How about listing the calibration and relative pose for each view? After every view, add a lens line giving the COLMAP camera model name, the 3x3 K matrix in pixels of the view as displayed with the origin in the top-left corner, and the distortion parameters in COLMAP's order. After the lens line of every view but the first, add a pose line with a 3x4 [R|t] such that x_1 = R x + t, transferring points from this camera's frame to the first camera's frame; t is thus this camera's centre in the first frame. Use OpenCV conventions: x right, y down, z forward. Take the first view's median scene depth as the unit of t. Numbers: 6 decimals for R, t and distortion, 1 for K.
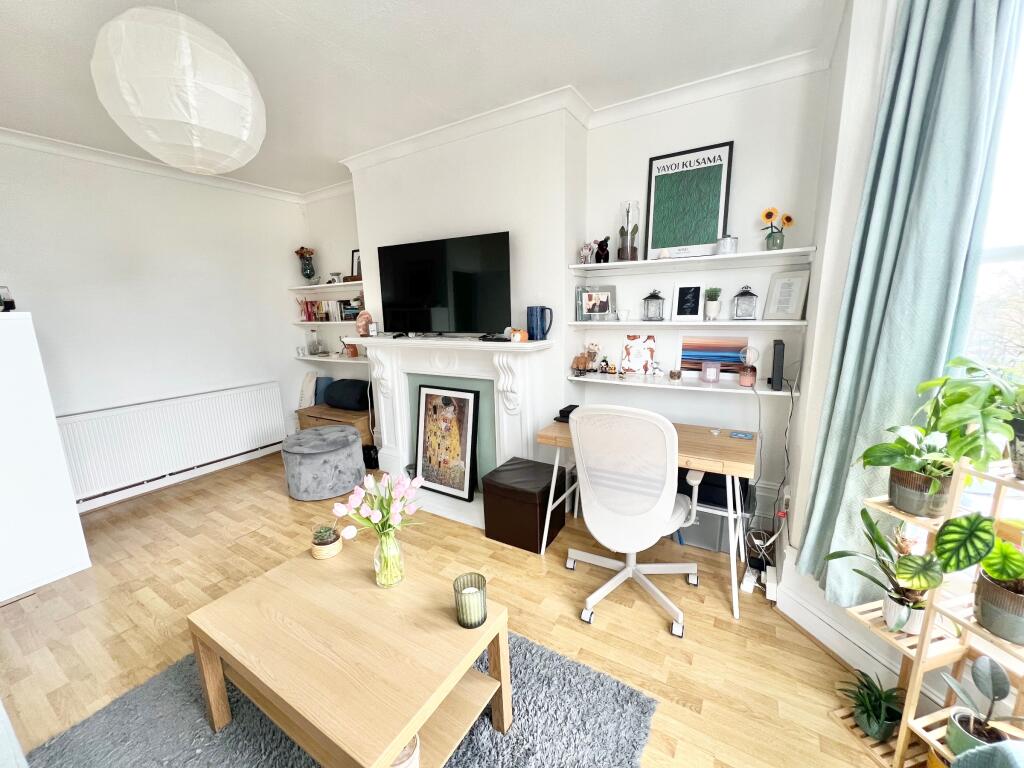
lens RADIAL K [[408.0, 0, 512.0], [0, 408.0, 384.0], [0, 0, 1]] dist [0.000360, 0.000468]
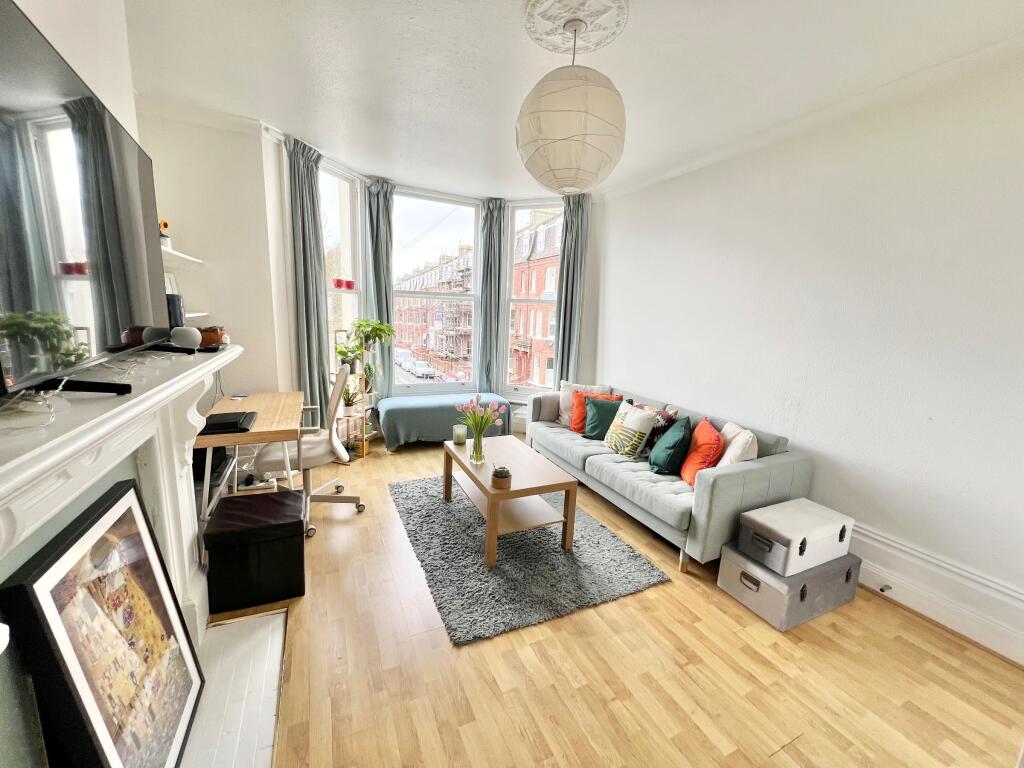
lens RADIAL K [[408.0, 0, 512.0], [0, 408.0, 384.0], [0, 0, 1]] dist [0.000360, 0.000468]
pose [[-0.838691, -0.102064, 0.534958, -0.722438], [0.084888, 0.945777, 0.313528, -0.200970], [-0.537951, 0.308365, -0.784551, 1.195533]]
